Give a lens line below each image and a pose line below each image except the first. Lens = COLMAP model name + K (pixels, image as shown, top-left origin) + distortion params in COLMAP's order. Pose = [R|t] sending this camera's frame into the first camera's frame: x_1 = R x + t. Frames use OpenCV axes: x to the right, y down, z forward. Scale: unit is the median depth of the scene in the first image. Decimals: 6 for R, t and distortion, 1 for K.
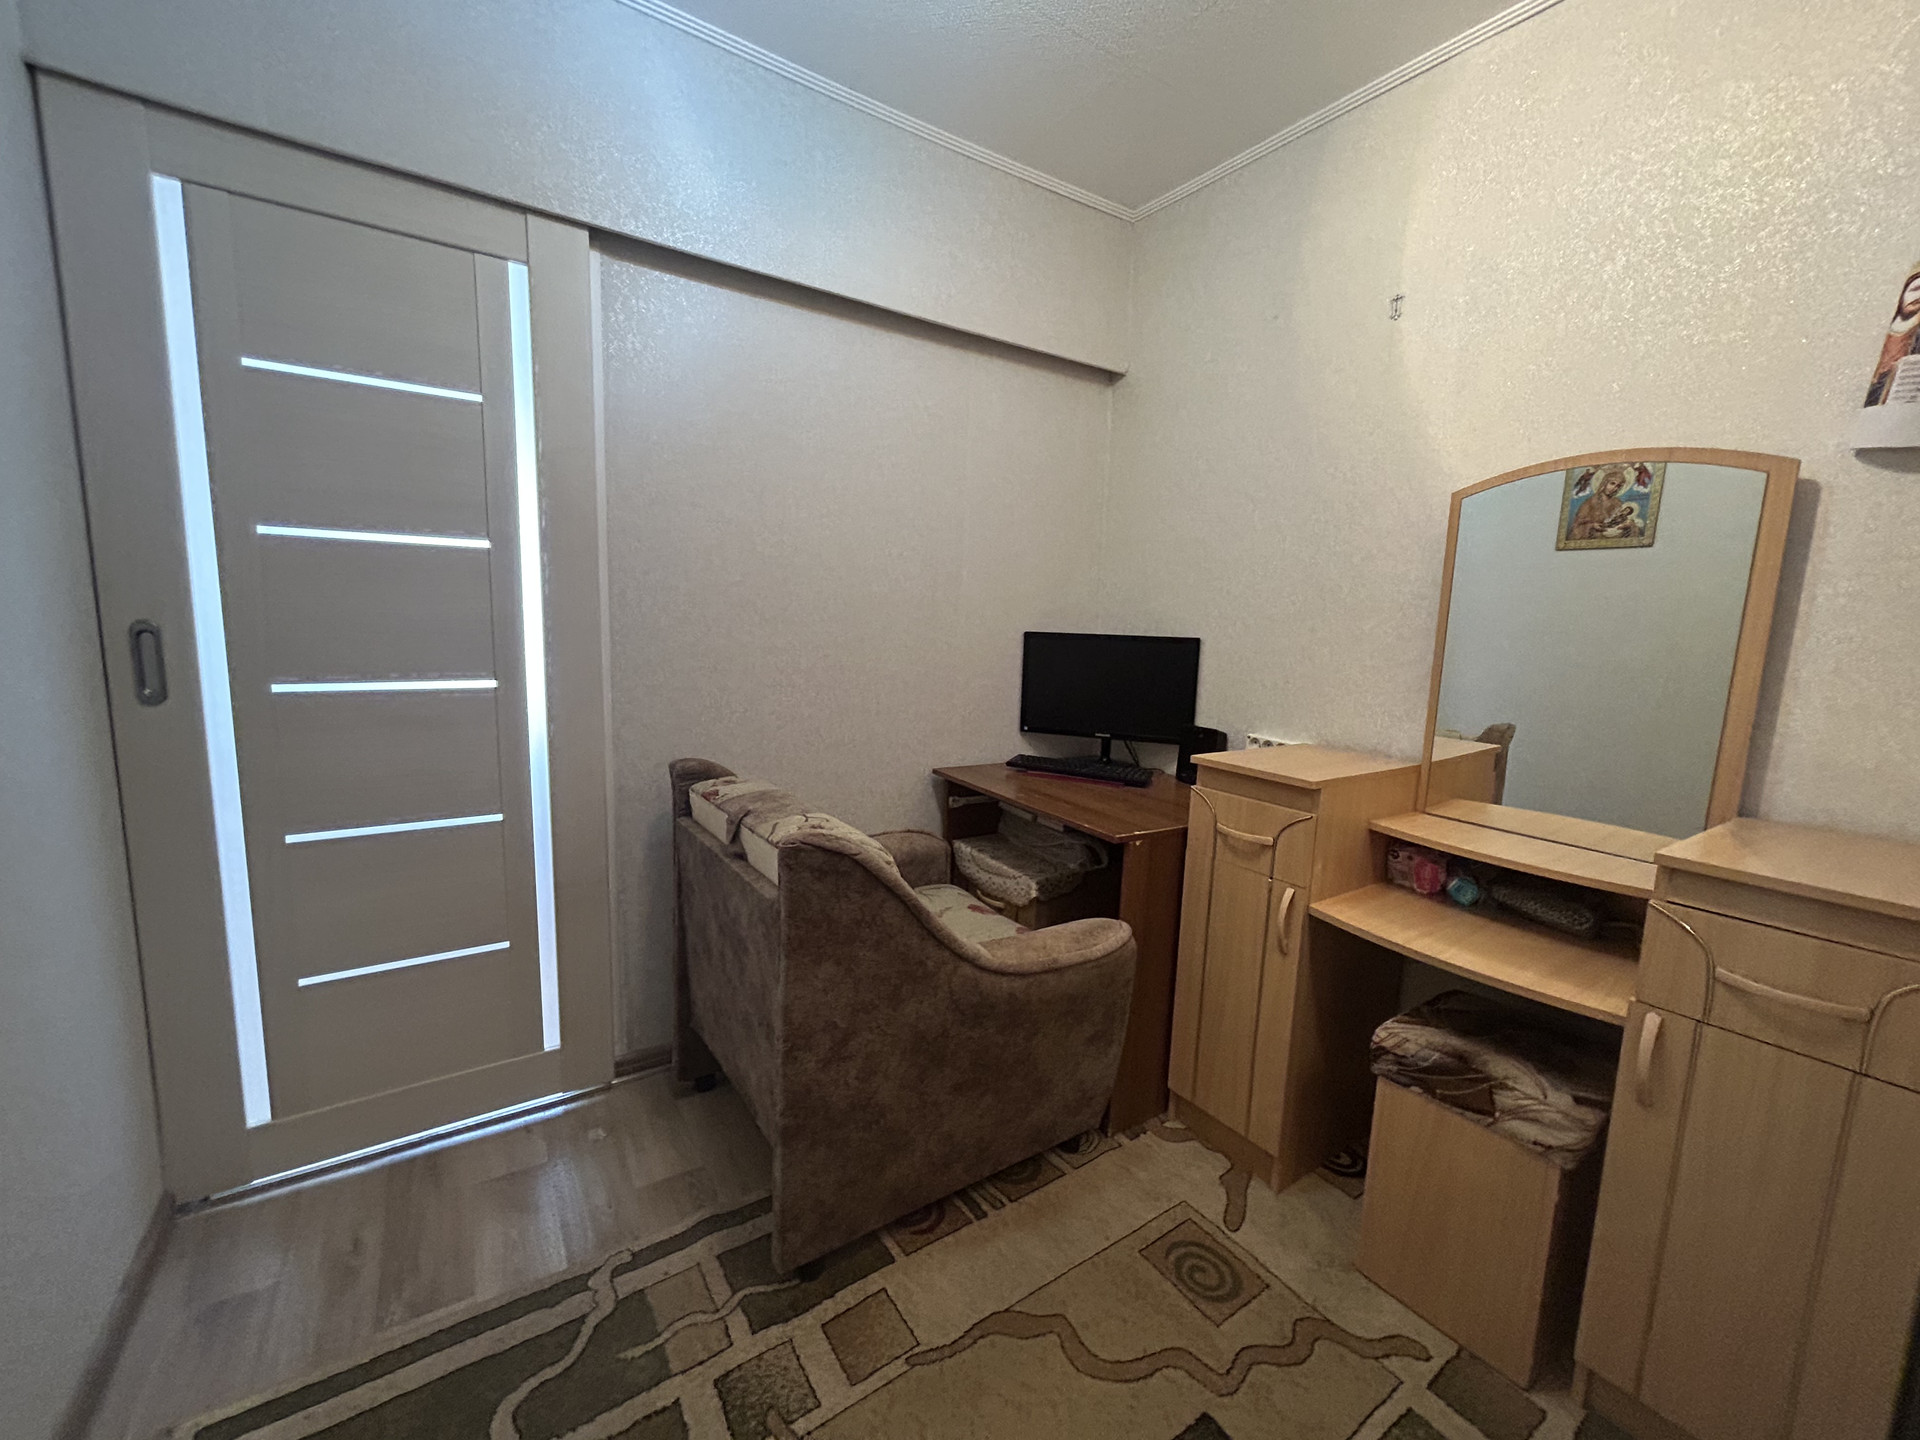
lens RADIAL K [[771.5, 0, 956.3], [0, 771.5, 720.3], [0, 0, 1]] dist [-0.000199, -0.000002]
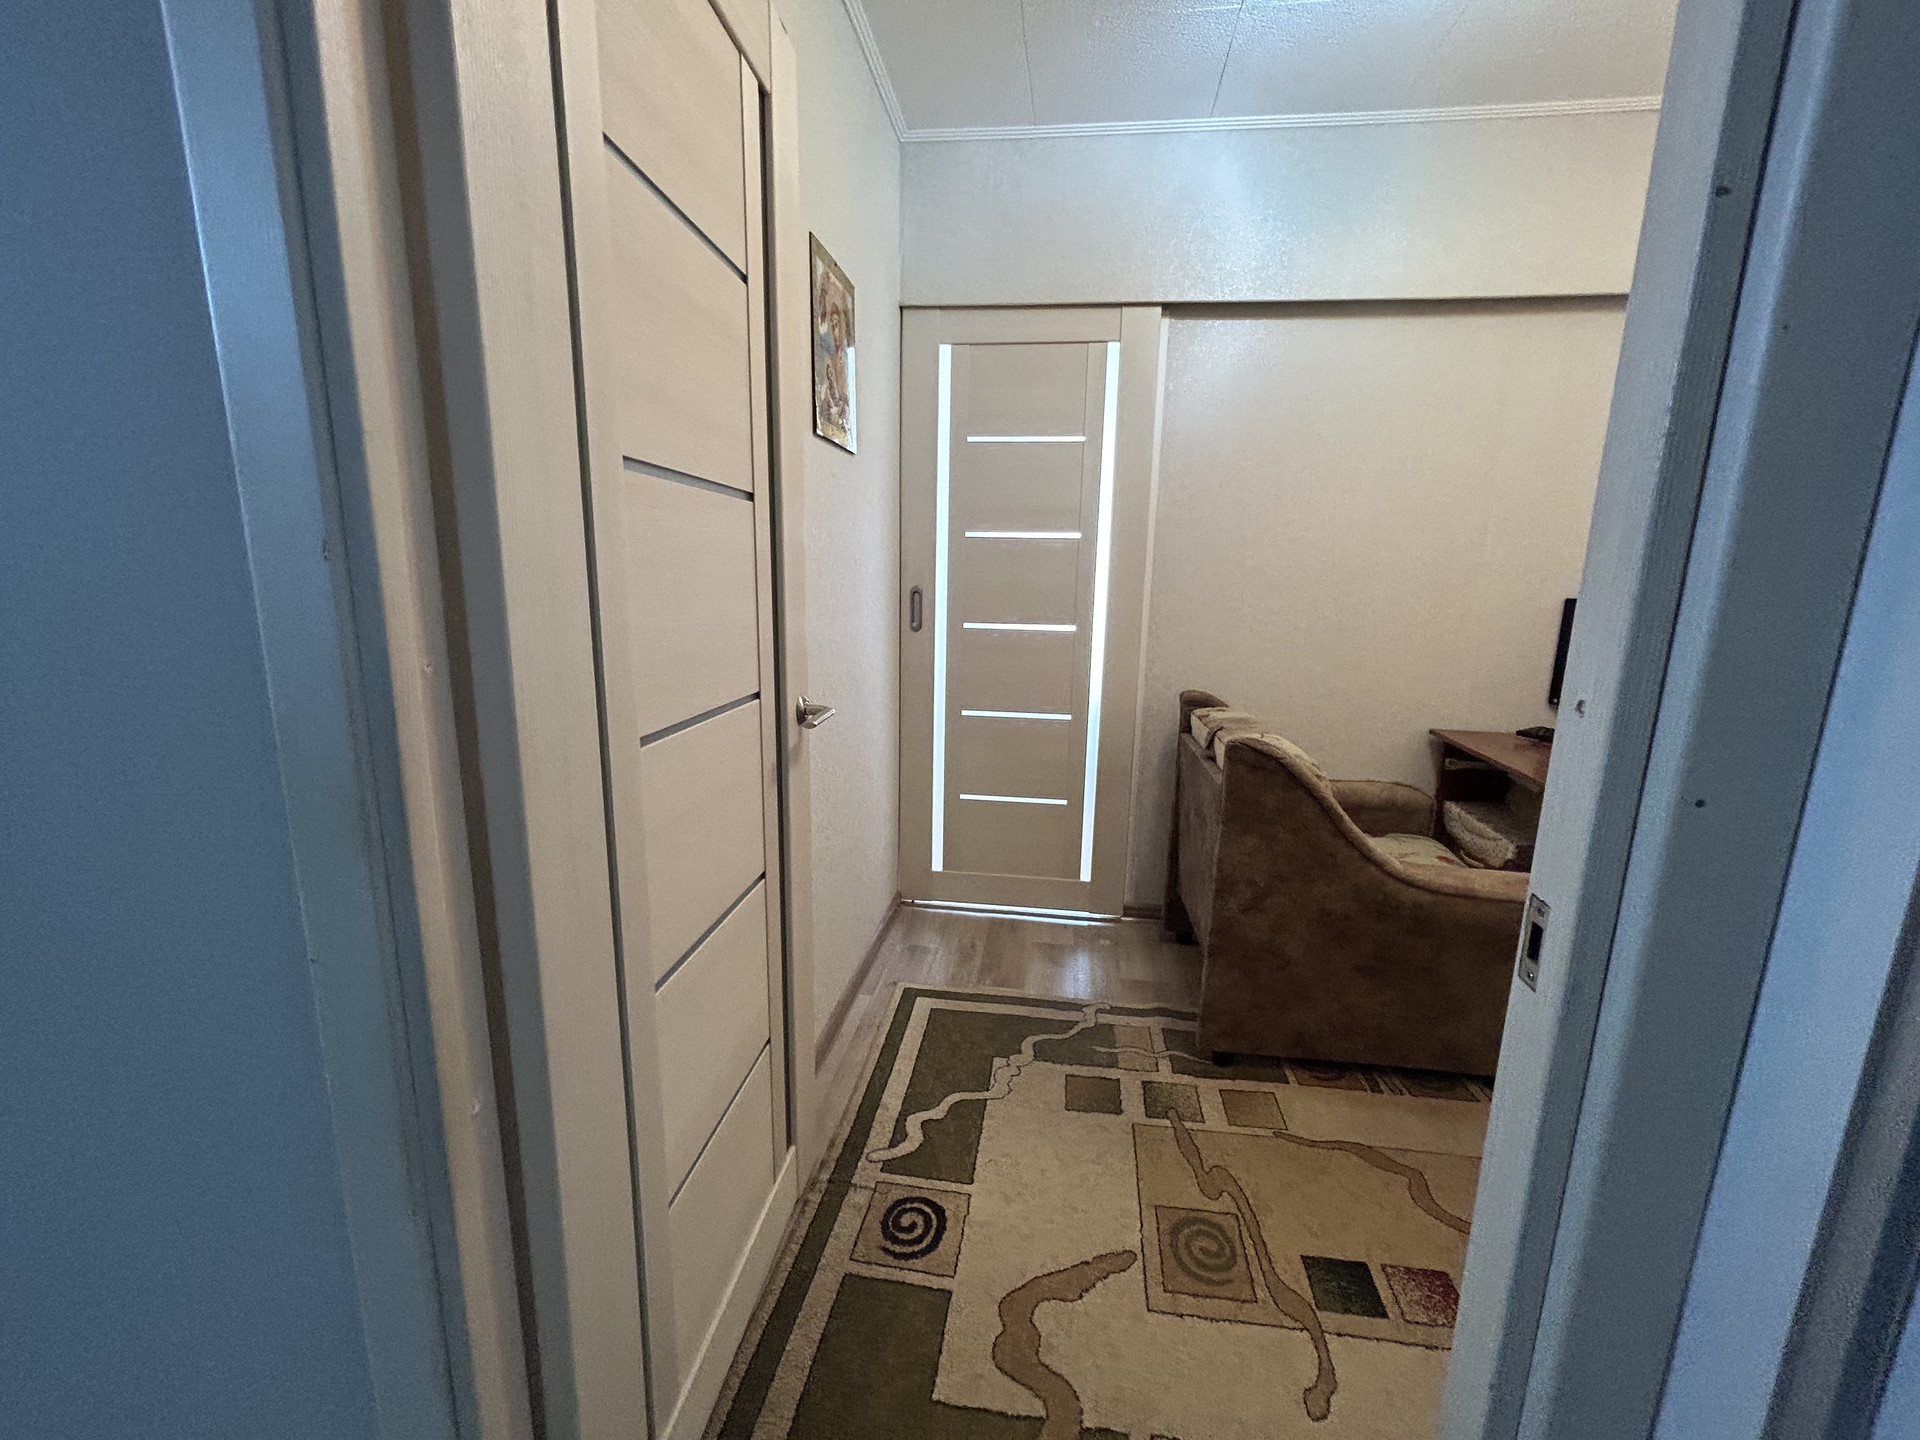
lens RADIAL K [[771.5, 0, 956.3], [0, 771.5, 720.3], [0, 0, 1]] dist [-0.000199, -0.000002]
pose [[0.744738, 0.108722, -0.658442, 0.260371], [-0.086979, 0.994038, 0.065756, 0.055751], [0.661665, 0.008300, 0.749754, -0.304704]]
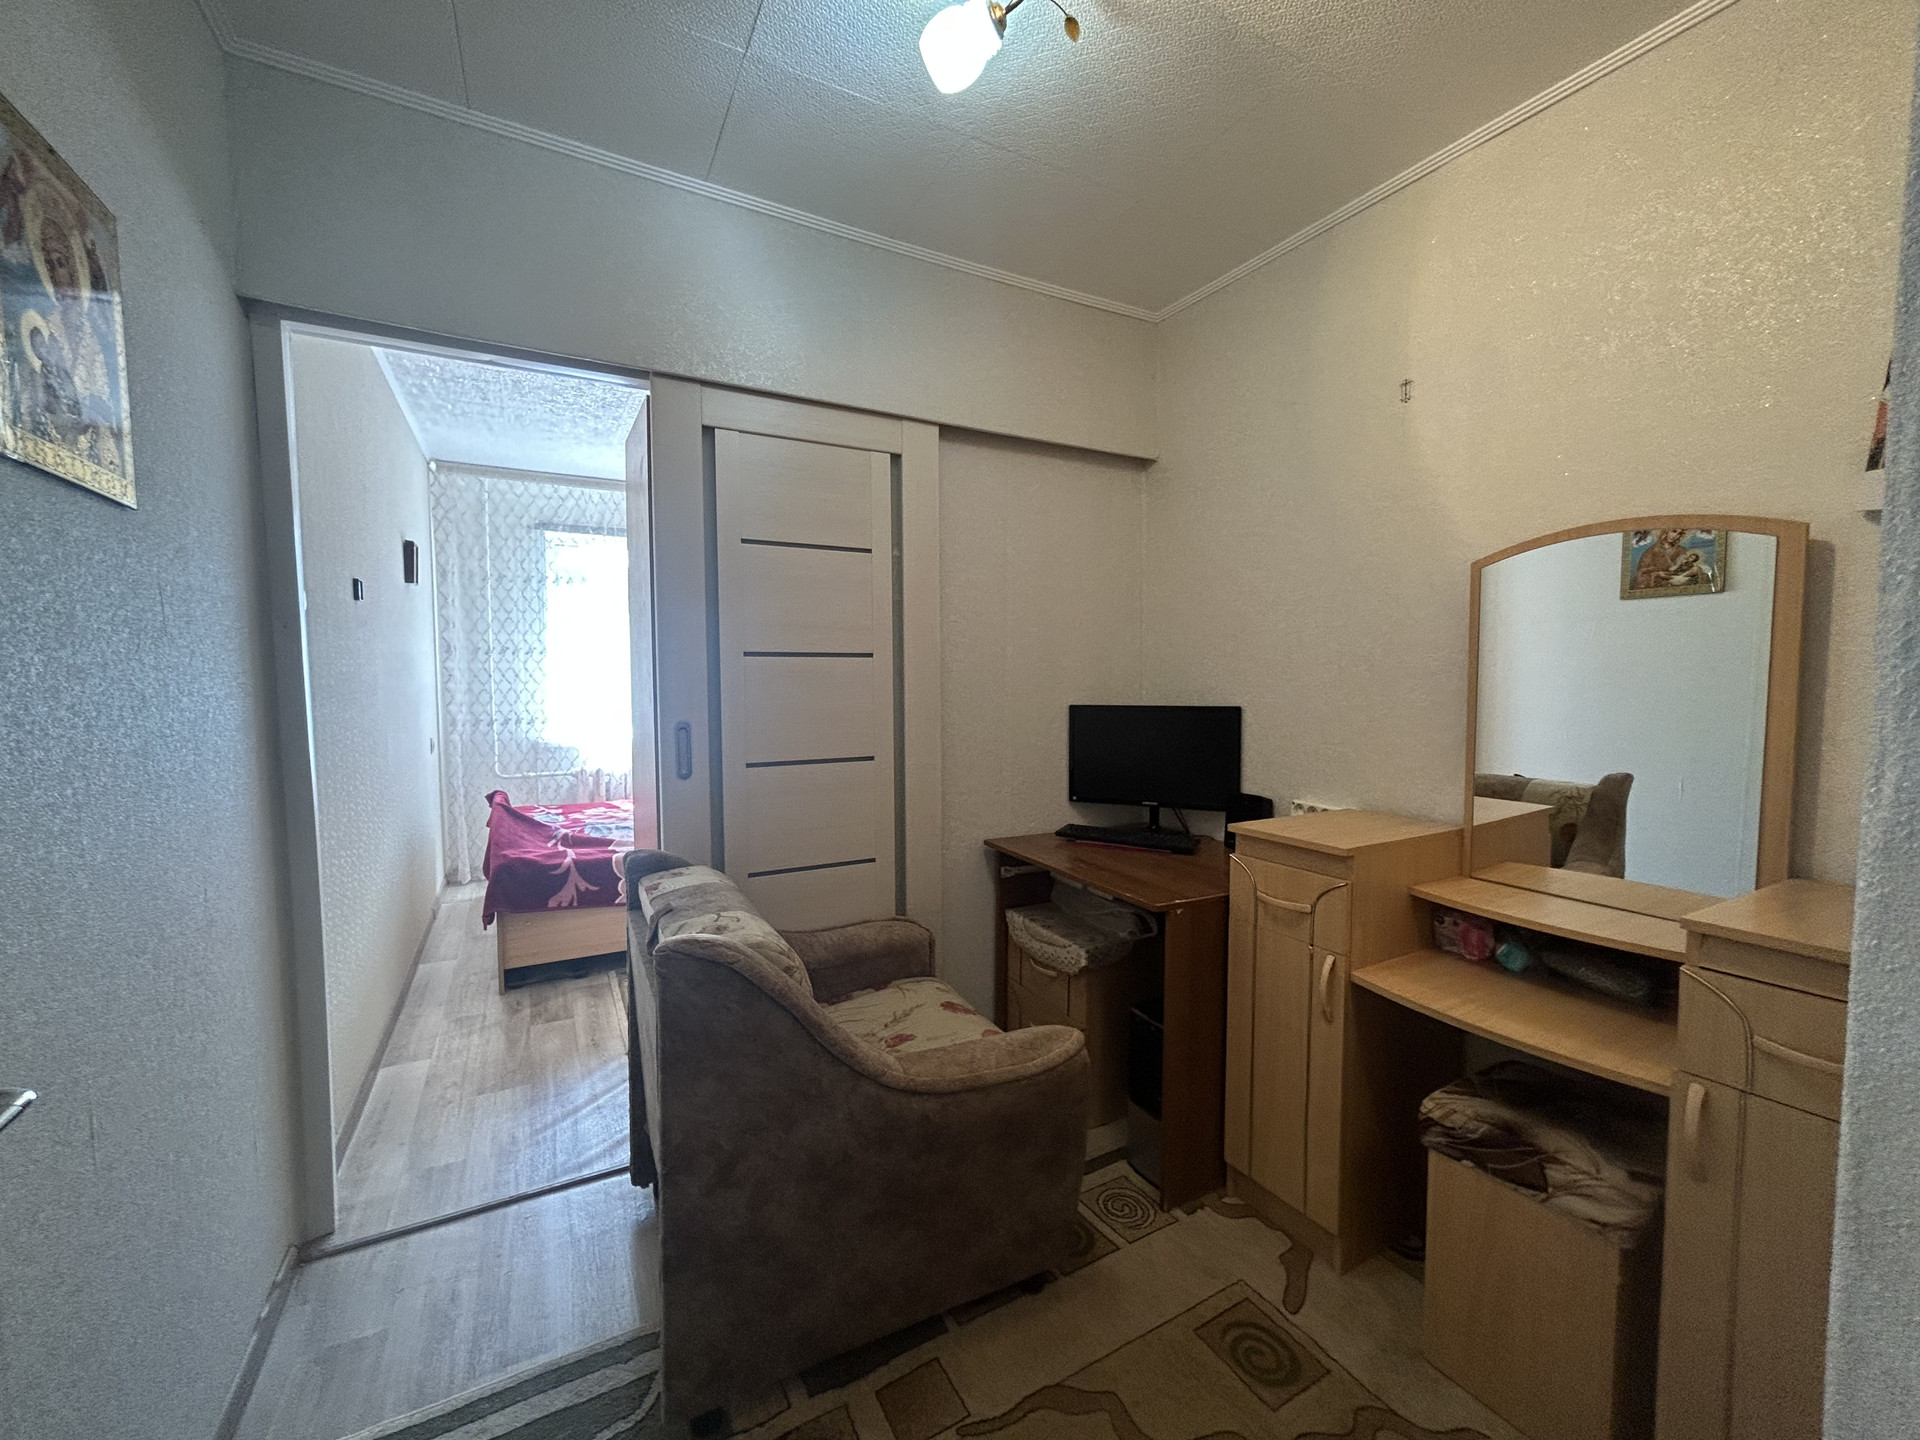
lens RADIAL K [[772.8, 0, 960.0], [0, 772.8, 720.0], [0, 0, 1]] dist [-0.000491, 0.000203]
pose [[0.995851, -0.032477, -0.085005, 0.044487], [0.025311, 0.996139, -0.084057, -0.016876], [0.087407, 0.081557, 0.992829, -0.072431]]
